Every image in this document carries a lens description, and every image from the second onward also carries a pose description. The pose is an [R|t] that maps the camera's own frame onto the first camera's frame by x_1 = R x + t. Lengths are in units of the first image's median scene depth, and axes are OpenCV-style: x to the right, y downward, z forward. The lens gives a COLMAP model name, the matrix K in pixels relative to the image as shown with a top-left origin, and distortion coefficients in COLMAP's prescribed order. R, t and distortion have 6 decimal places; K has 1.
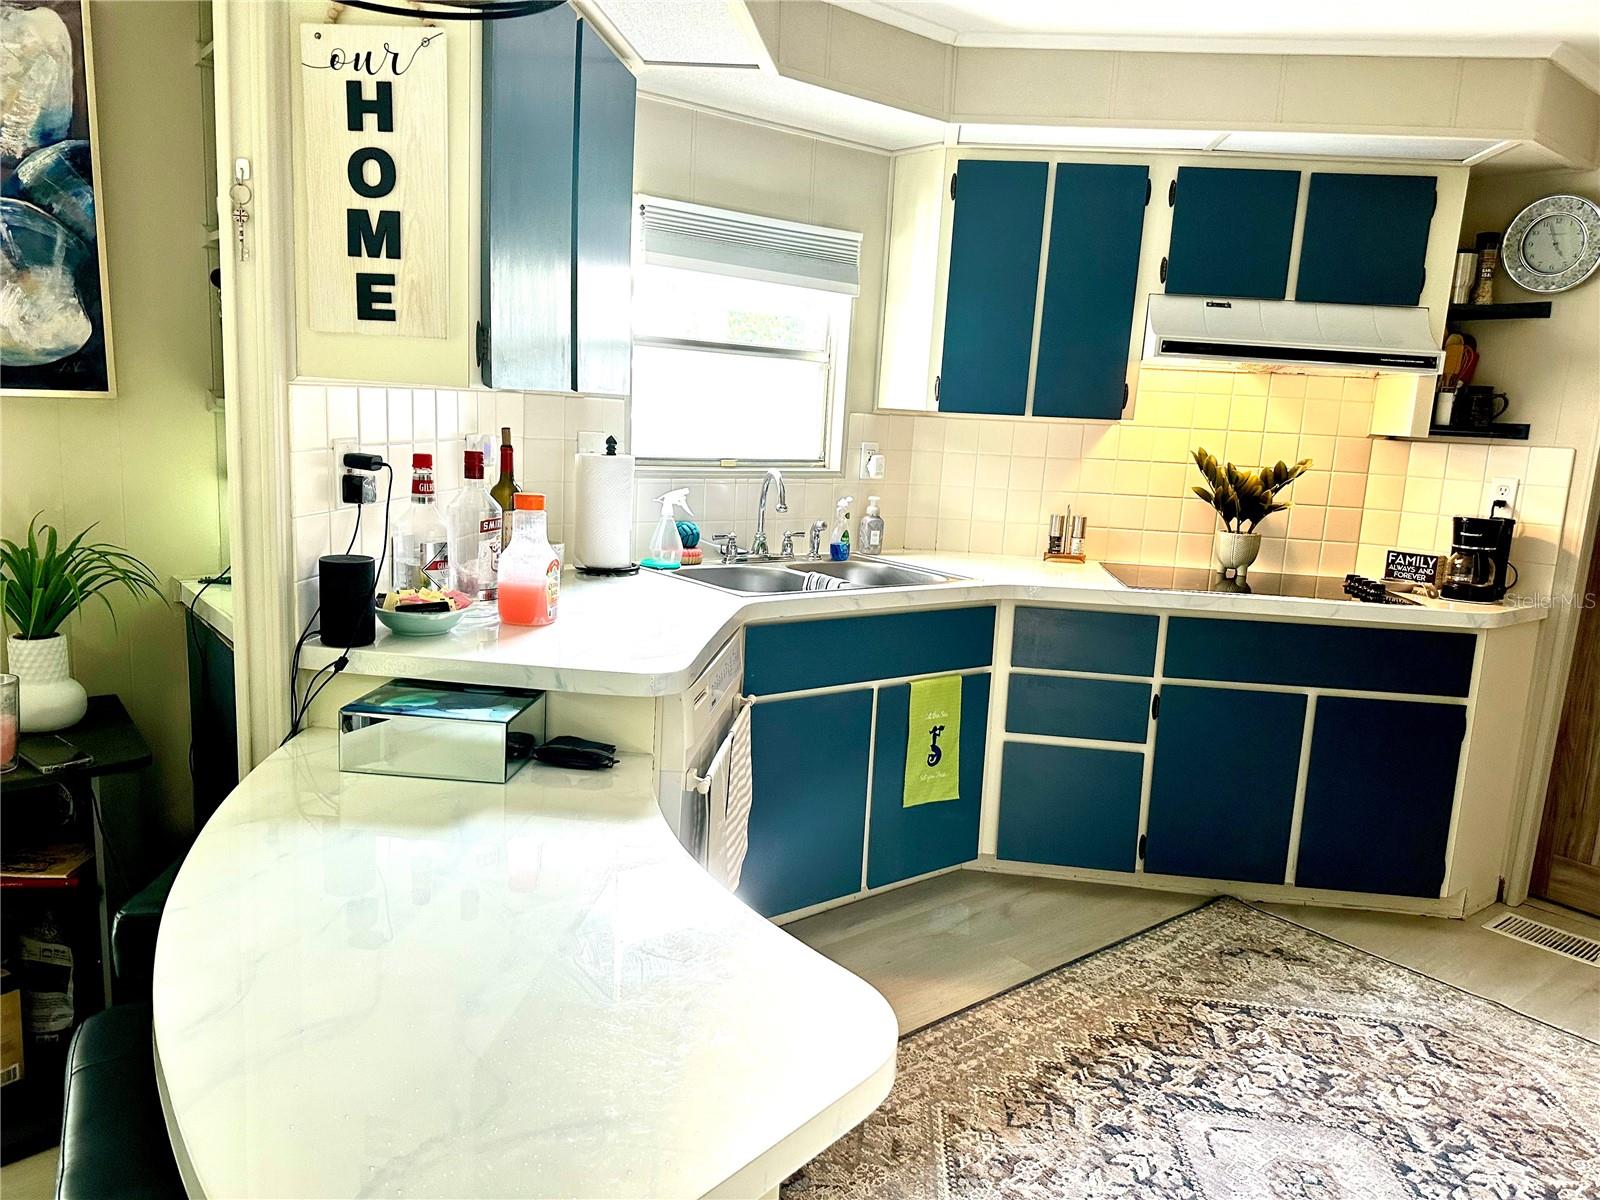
lens RADIAL K [[1115.0, 0, 802.8], [0, 1115.0, 598.8], [0, 0, 1]] dist [0.045228, -0.065075]
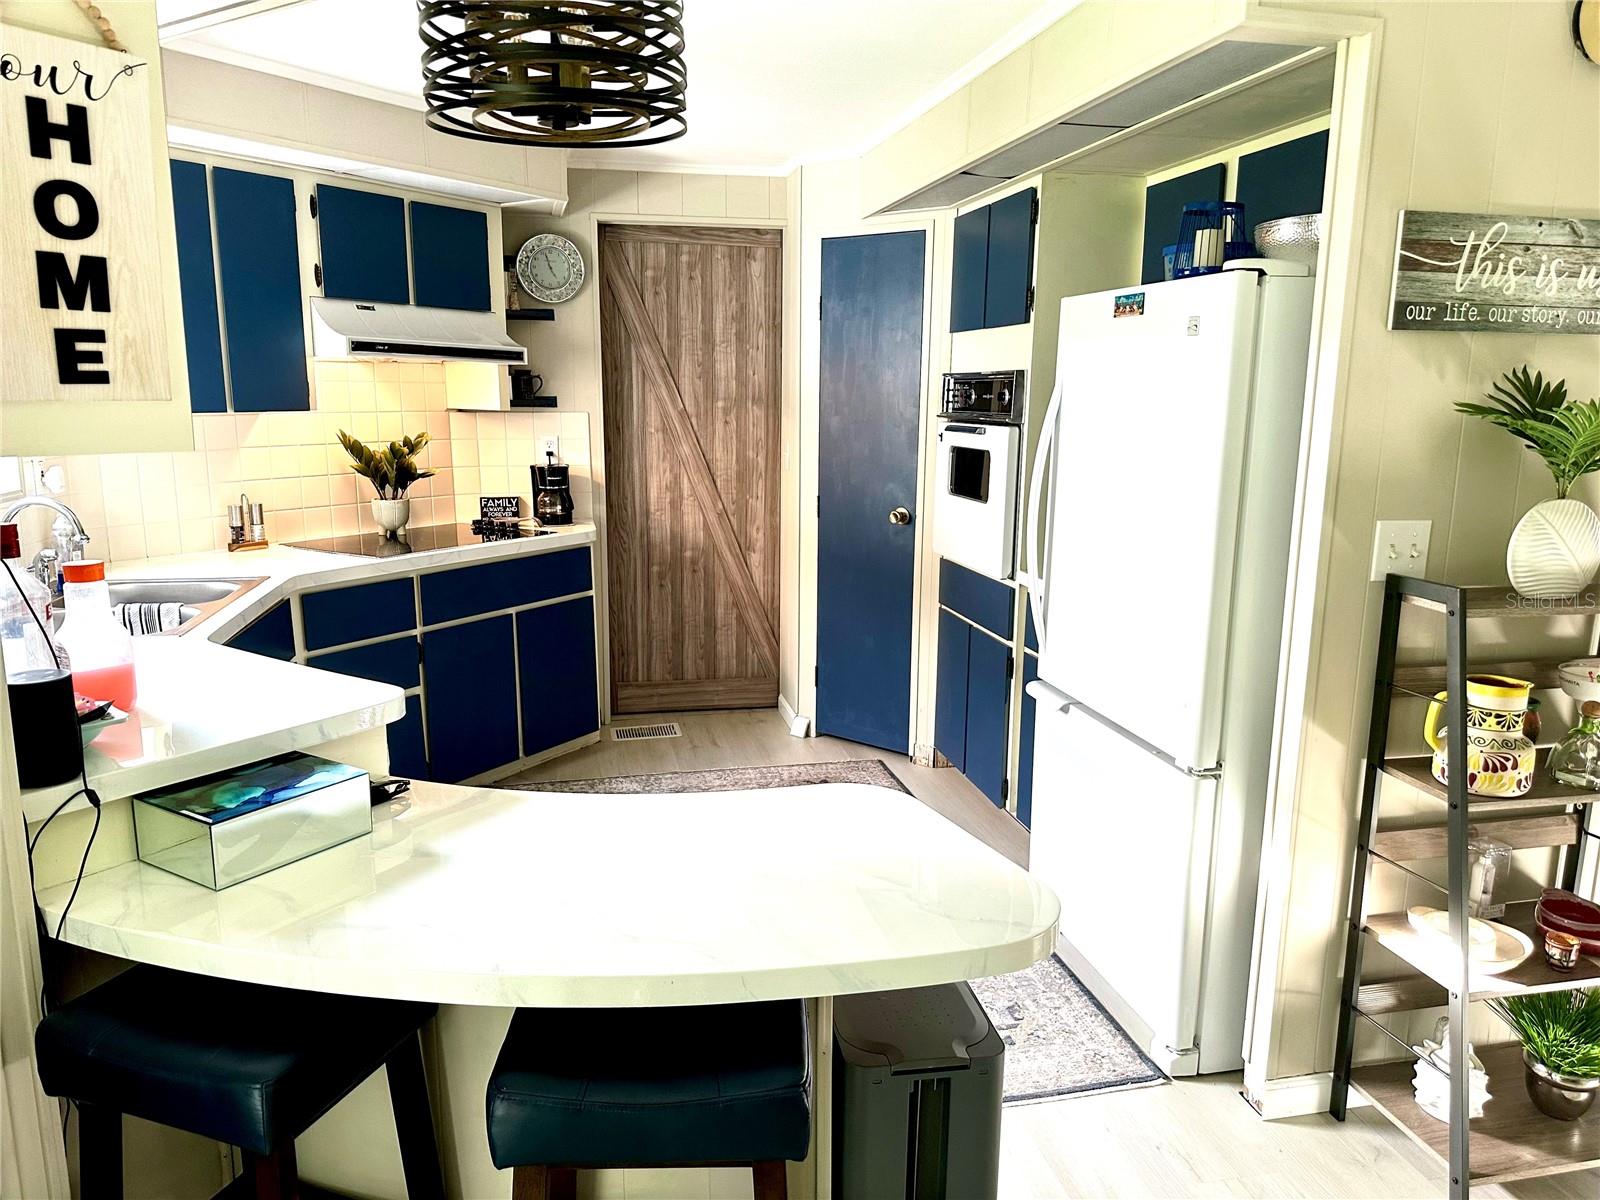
lens RADIAL K [[1115.0, 0, 762.9], [0, 1115.0, 606.3], [0, 0, 1]] dist [0.045228, -0.065075]
pose [[0.474970, -0.217562, 0.852684, -0.507986], [0.165903, 0.973720, 0.156032, -0.075364], [-0.864222, 0.067352, 0.498582, 0.085583]]
